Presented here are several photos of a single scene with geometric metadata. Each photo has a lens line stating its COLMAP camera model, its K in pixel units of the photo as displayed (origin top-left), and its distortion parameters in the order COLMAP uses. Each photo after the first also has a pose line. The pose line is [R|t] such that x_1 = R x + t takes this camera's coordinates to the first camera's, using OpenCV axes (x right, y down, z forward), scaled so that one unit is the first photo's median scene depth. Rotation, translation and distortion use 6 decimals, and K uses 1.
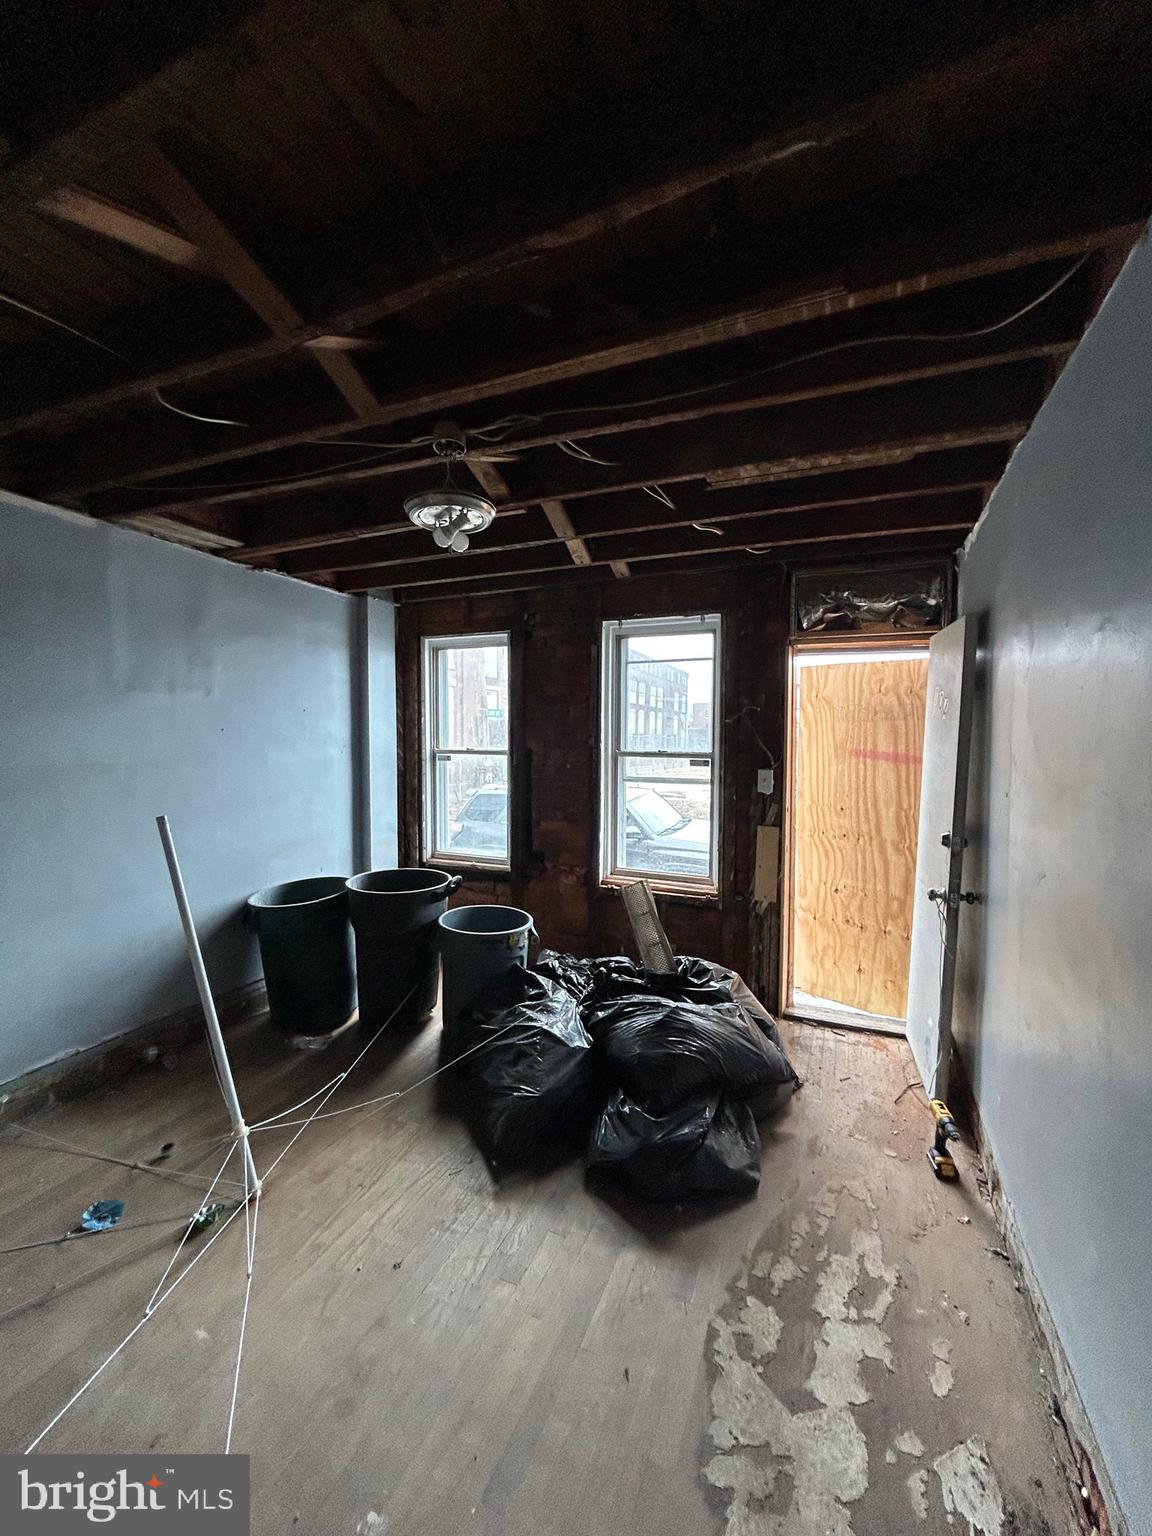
lens RADIAL K [[619.3, 0, 573.0], [0, 619.3, 767.0], [0, 0, 1]] dist [0.001477, -0.000245]
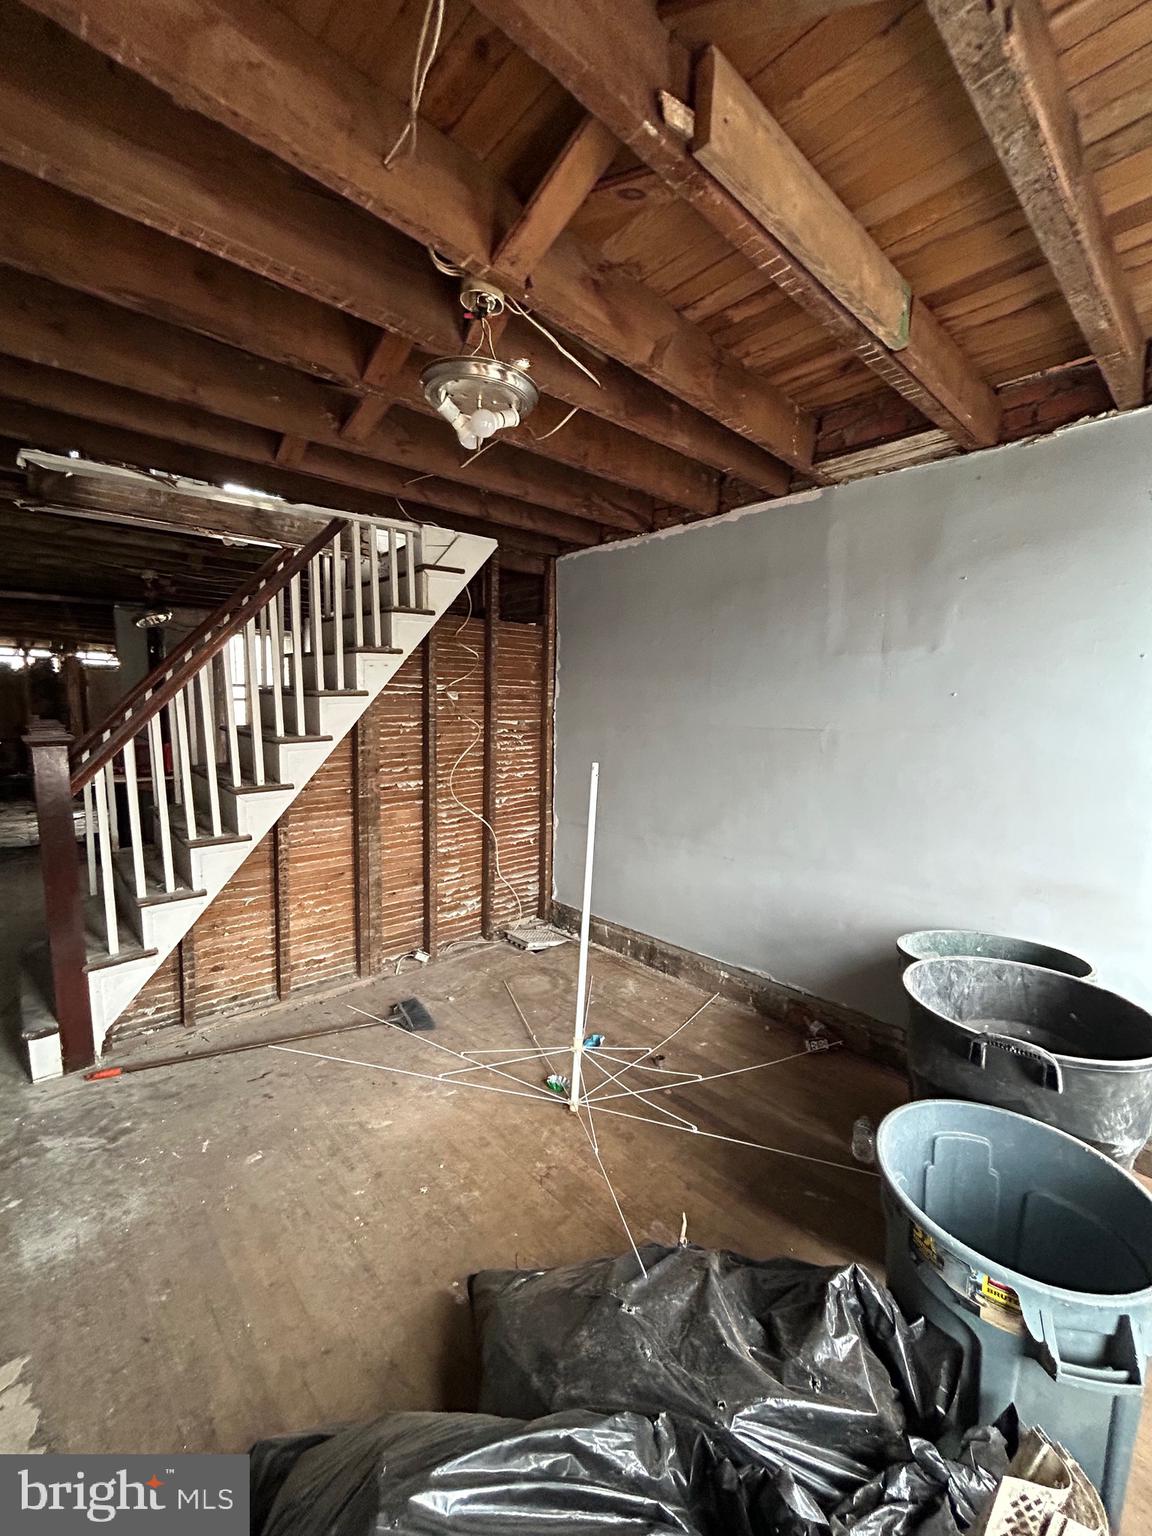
lens RADIAL K [[619.3, 0, 578.3], [0, 619.3, 765.9], [0, 0, 1]] dist [0.001477, -0.000245]
pose [[-0.407050, 0.079251, -0.909961, 0.278304], [-0.057880, 0.991989, 0.112286, -0.031396], [0.911570, 0.098374, -0.399202, 0.852125]]
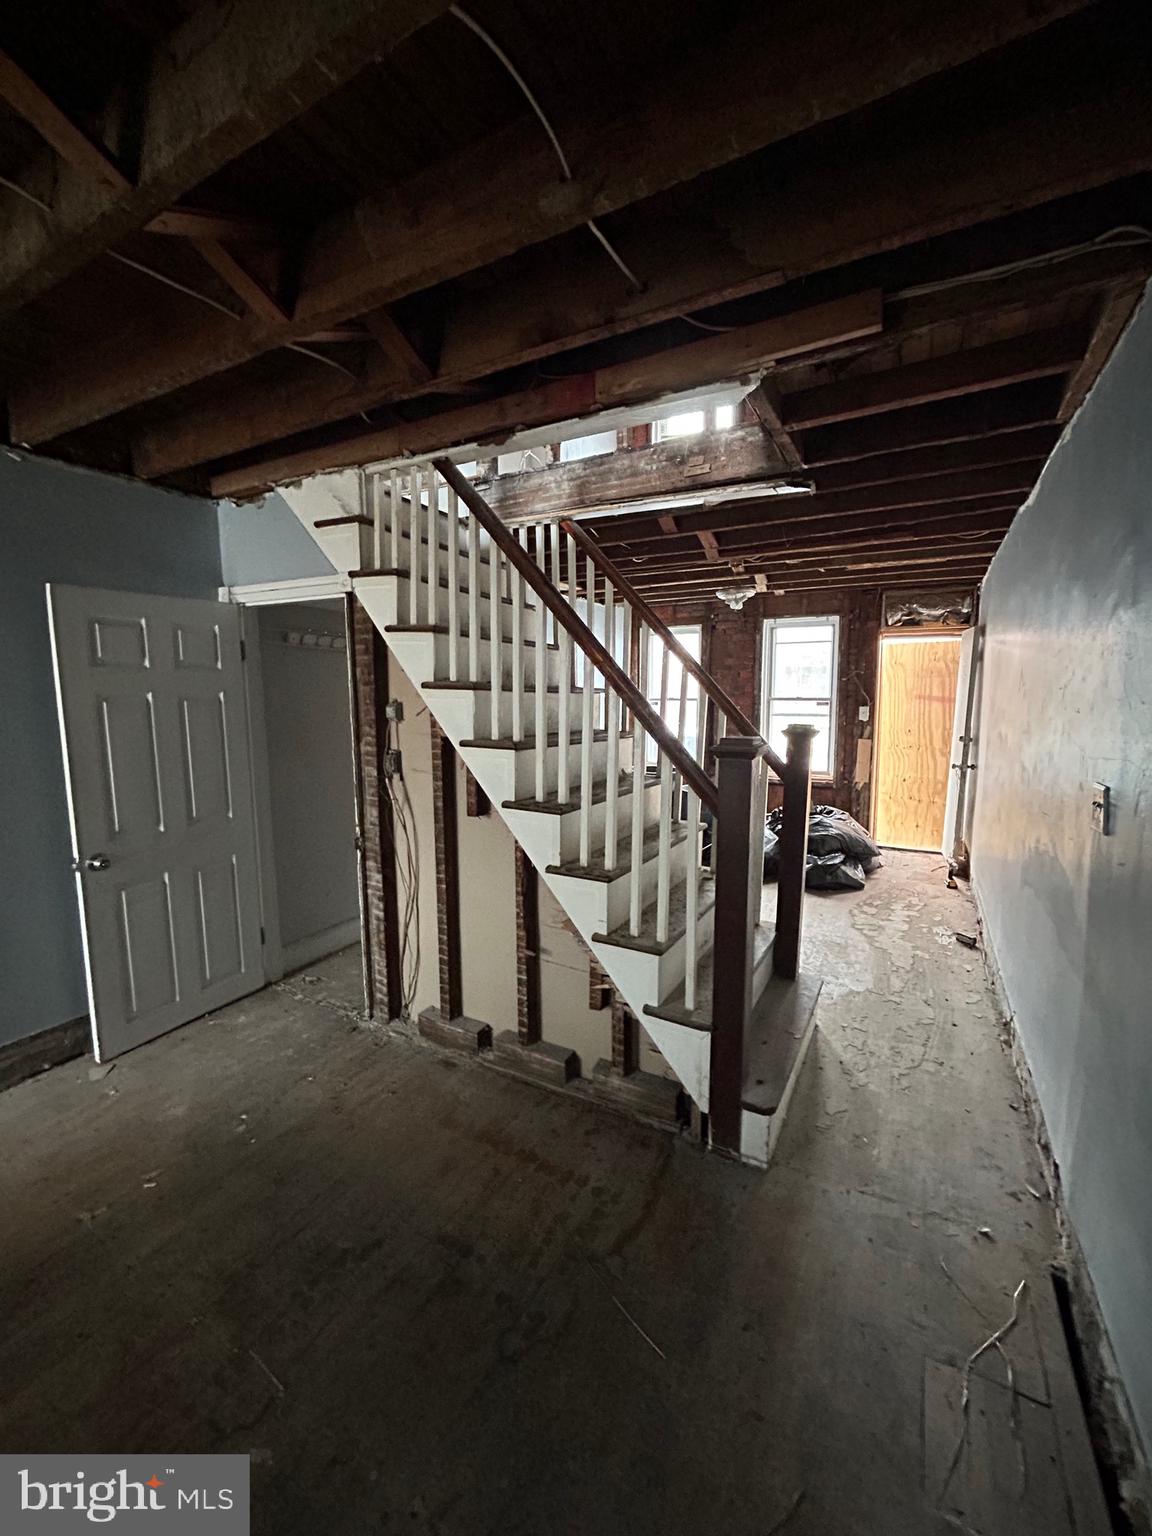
lens RADIAL K [[619.3, 0, 580.7], [0, 619.3, 767.1], [0, 0, 1]] dist [0.001477, -0.000245]
pose [[0.996436, -0.003559, -0.084275, -0.340522], [0.010065, 0.996988, 0.076901, 0.031499], [0.083748, -0.077475, 0.993471, -0.820062]]
